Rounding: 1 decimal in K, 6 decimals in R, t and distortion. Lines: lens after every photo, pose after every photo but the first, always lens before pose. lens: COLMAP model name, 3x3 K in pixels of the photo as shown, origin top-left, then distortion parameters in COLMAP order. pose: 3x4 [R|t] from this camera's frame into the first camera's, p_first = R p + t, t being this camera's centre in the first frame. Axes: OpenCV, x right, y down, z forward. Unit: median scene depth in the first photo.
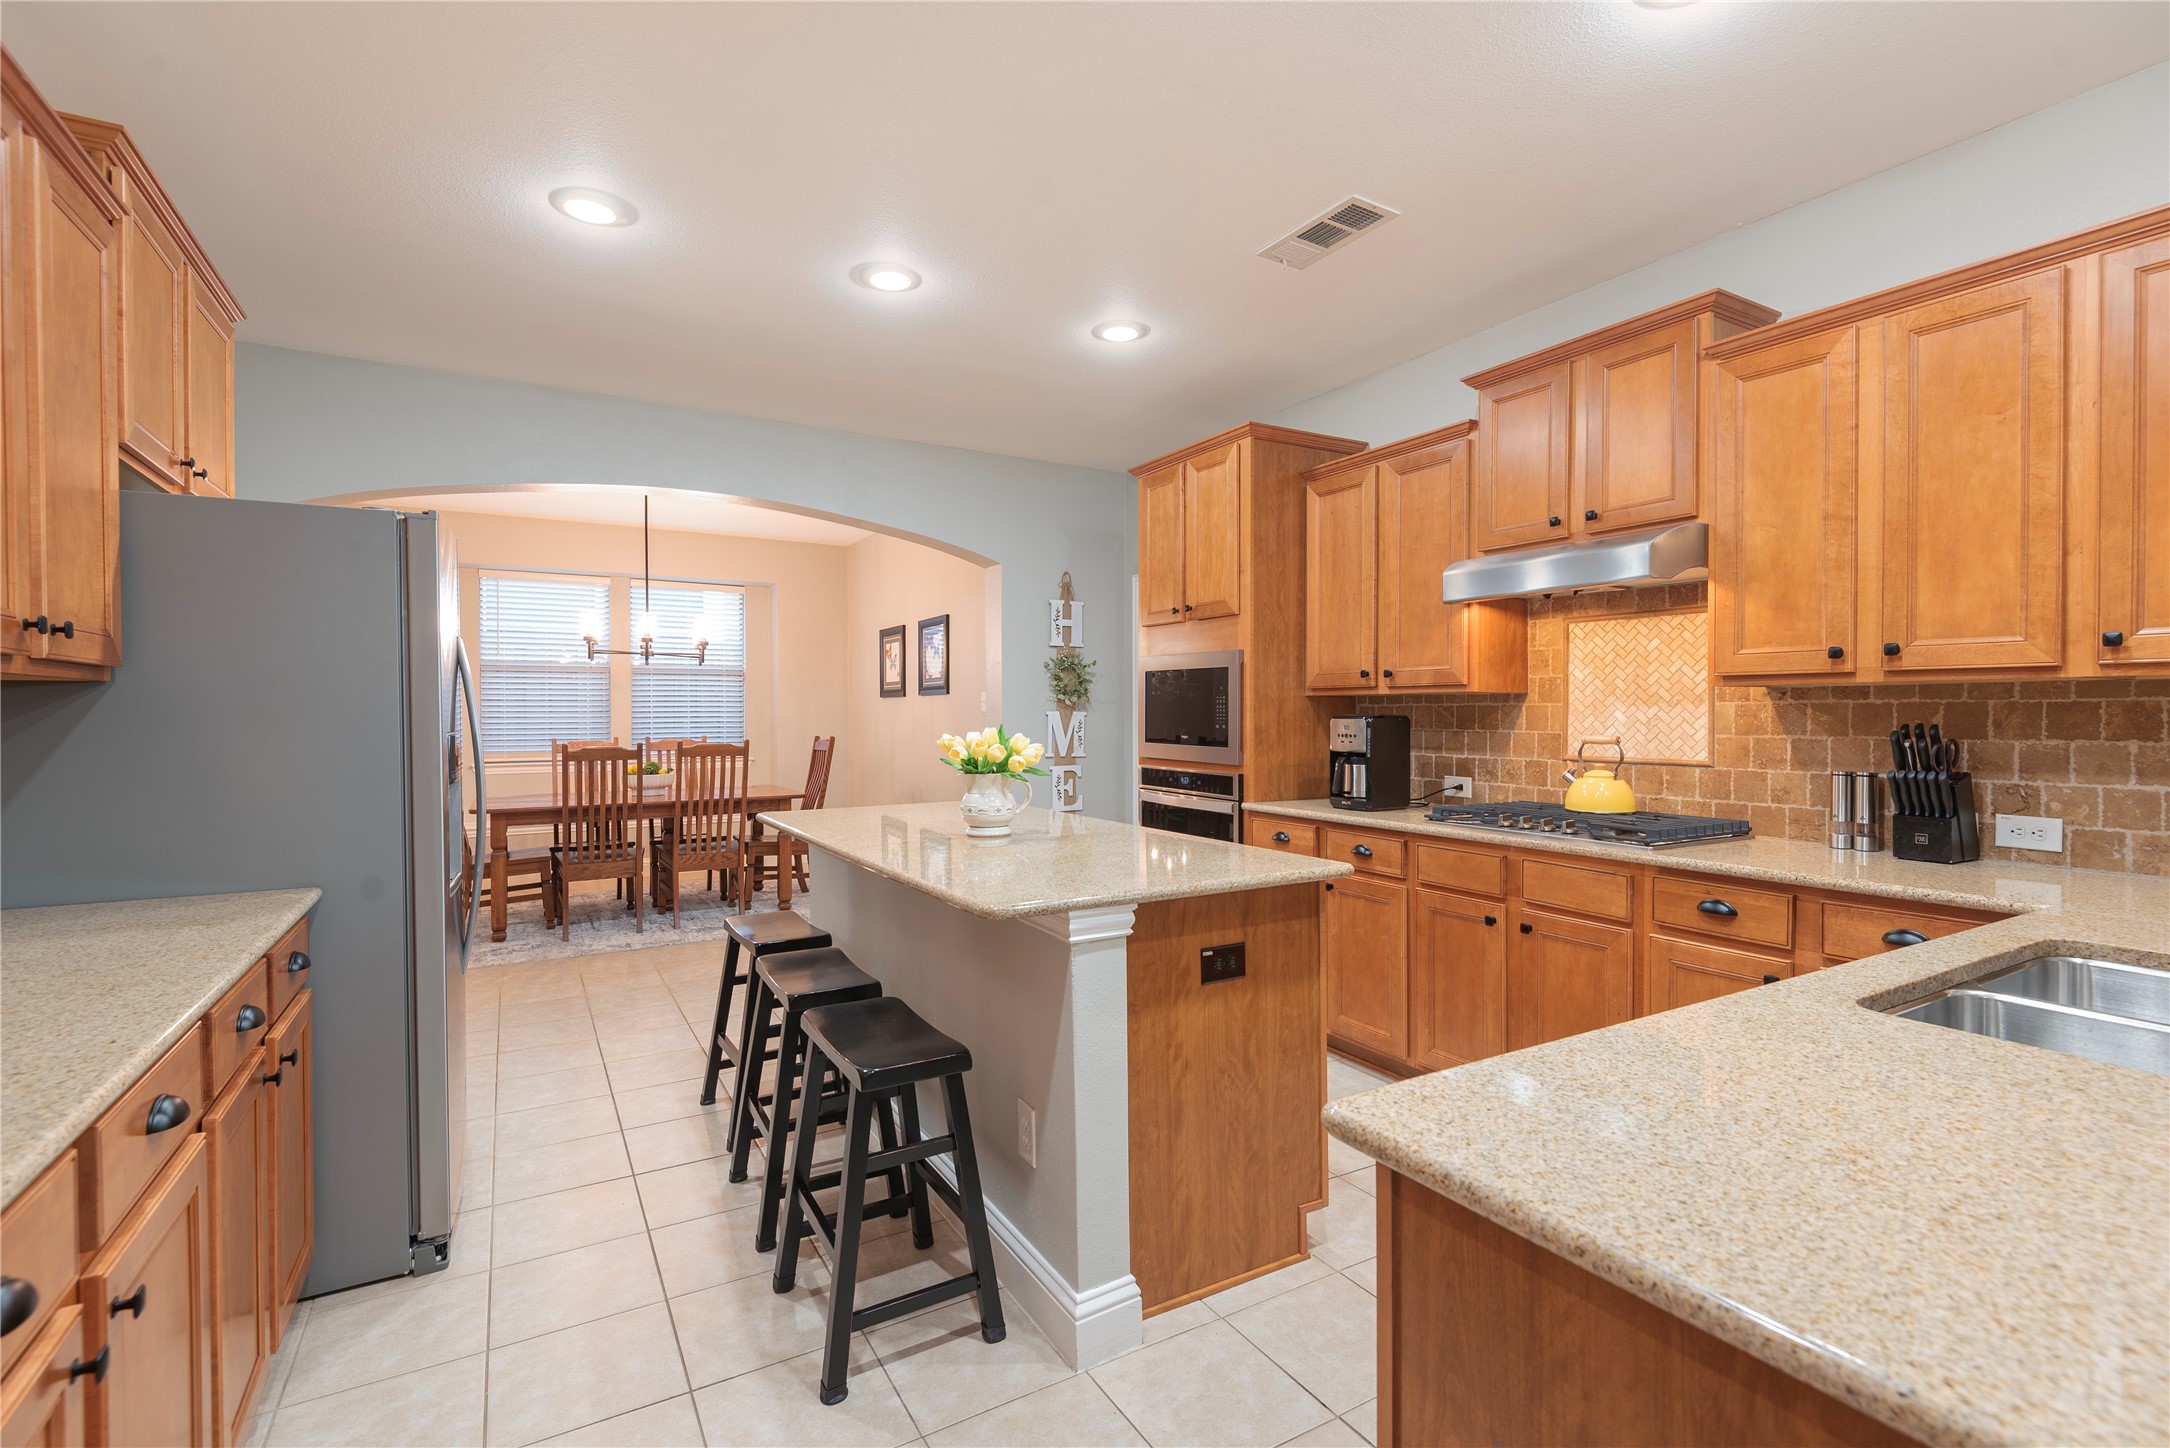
lens RADIAL K [[965.0, 0, 1092.9], [0, 965.0, 723.0], [0, 0, 1]] dist [0.008706, -0.008841]
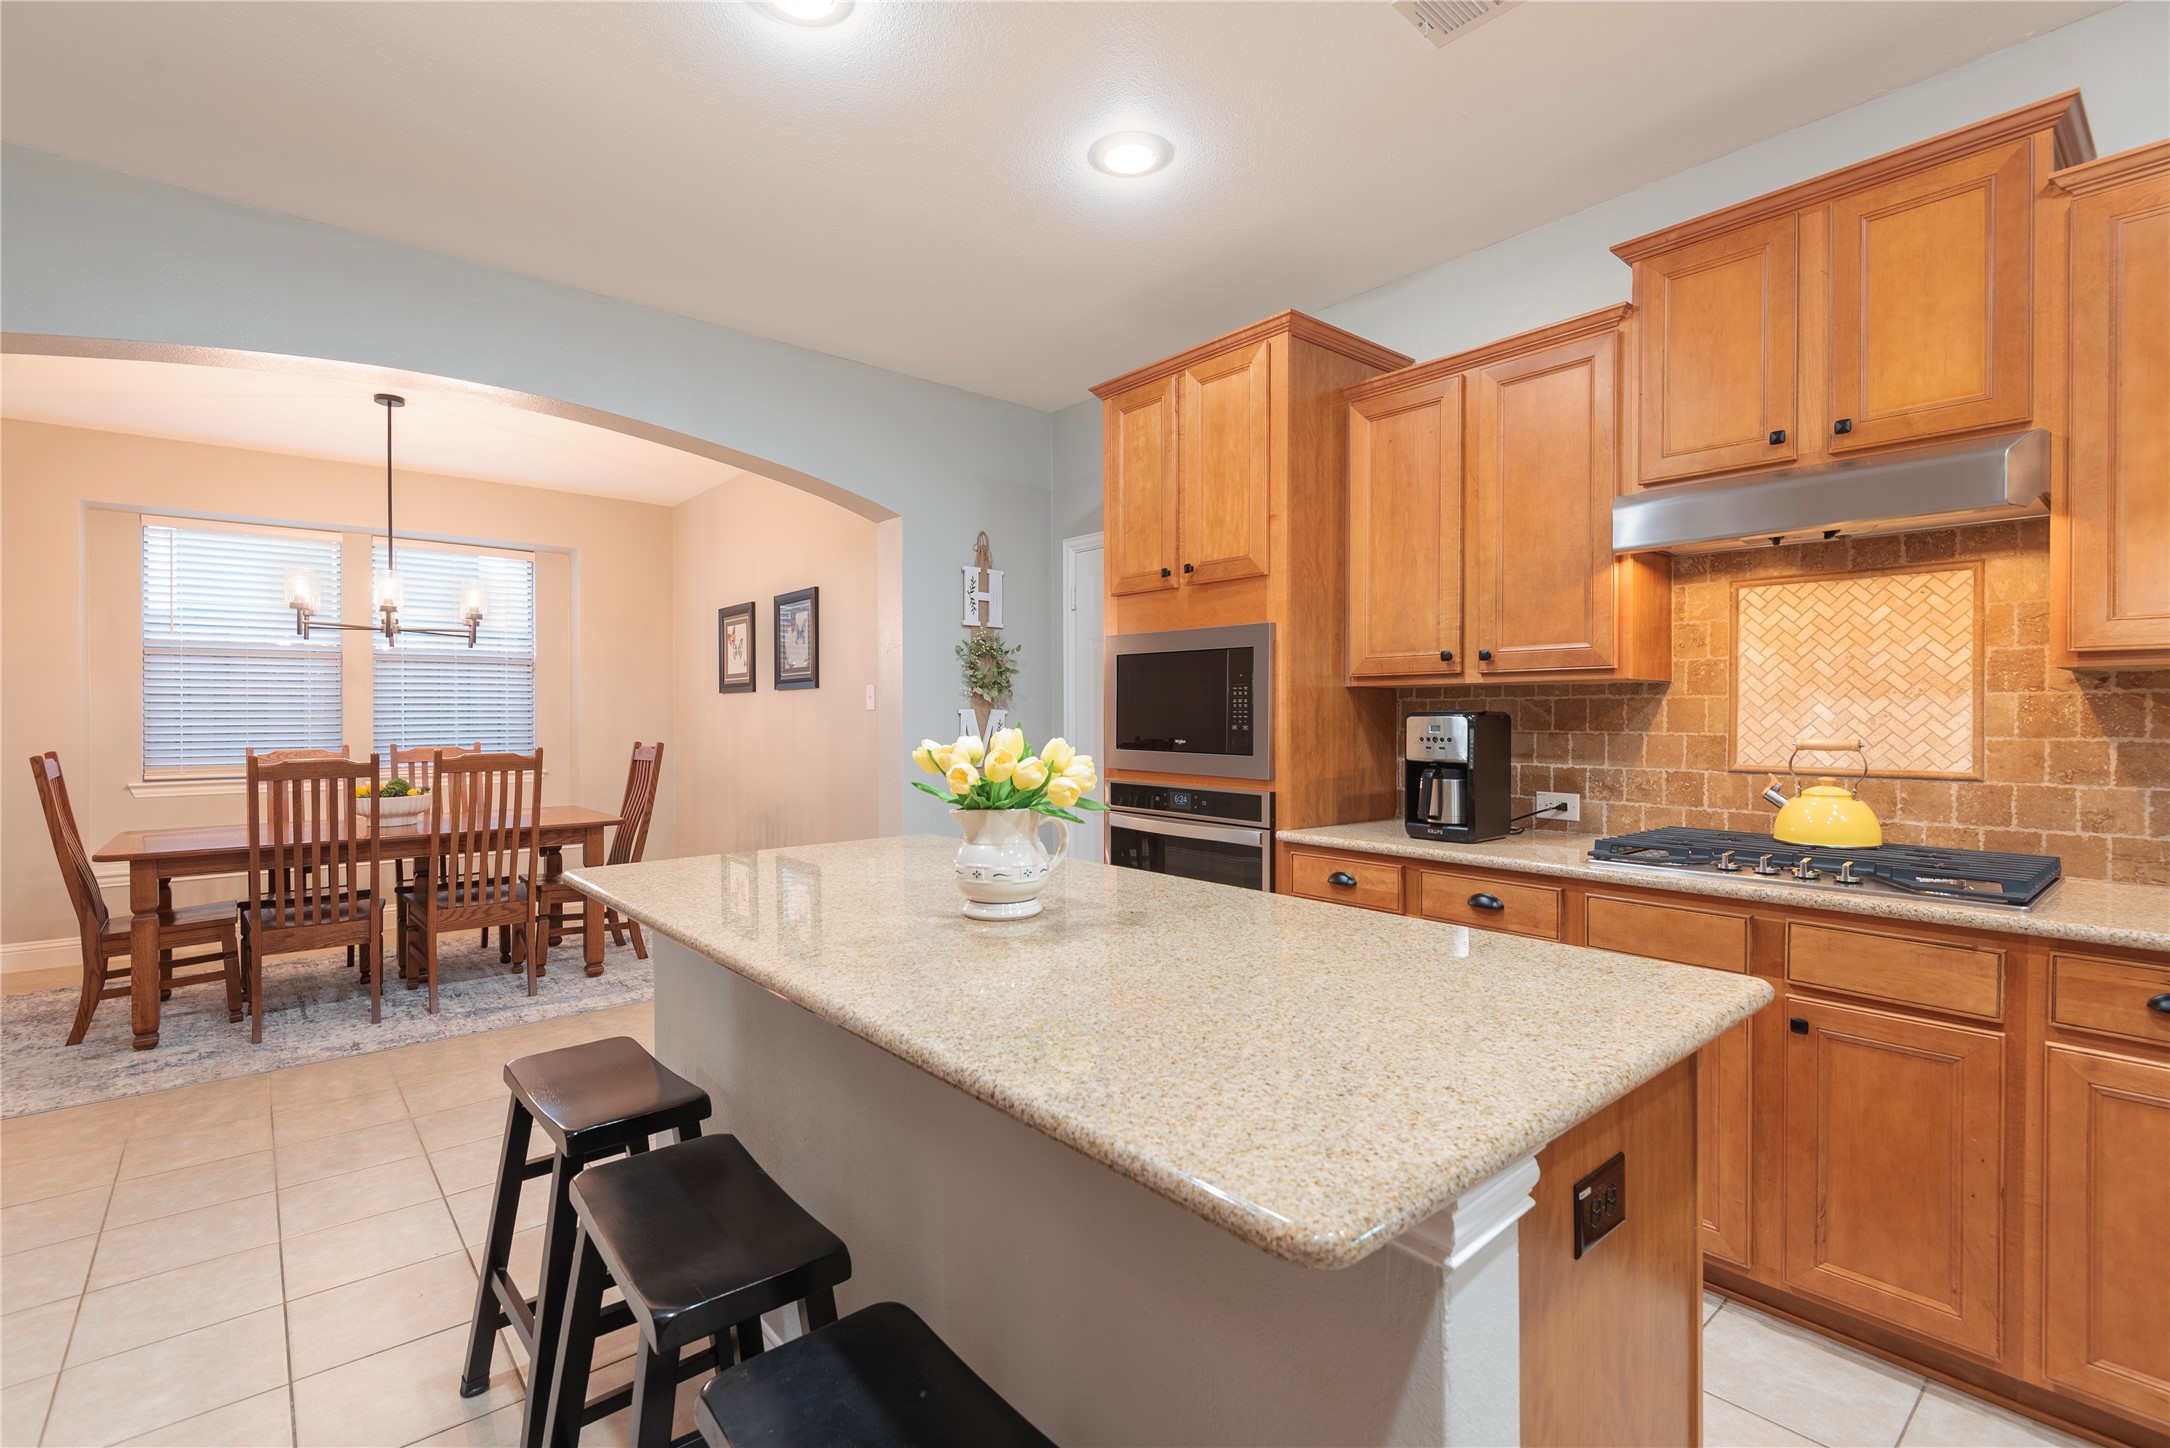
lens RADIAL K [[965.0, 0, 1083.7], [0, 965.0, 723.6], [0, 0, 1]] dist [0.008706, -0.008841]
pose [[0.985073, -0.001051, 0.172136, -0.117358], [0.001528, 0.999995, -0.002639, 0.002322], [-0.172133, 0.002863, 0.985070, 0.310135]]
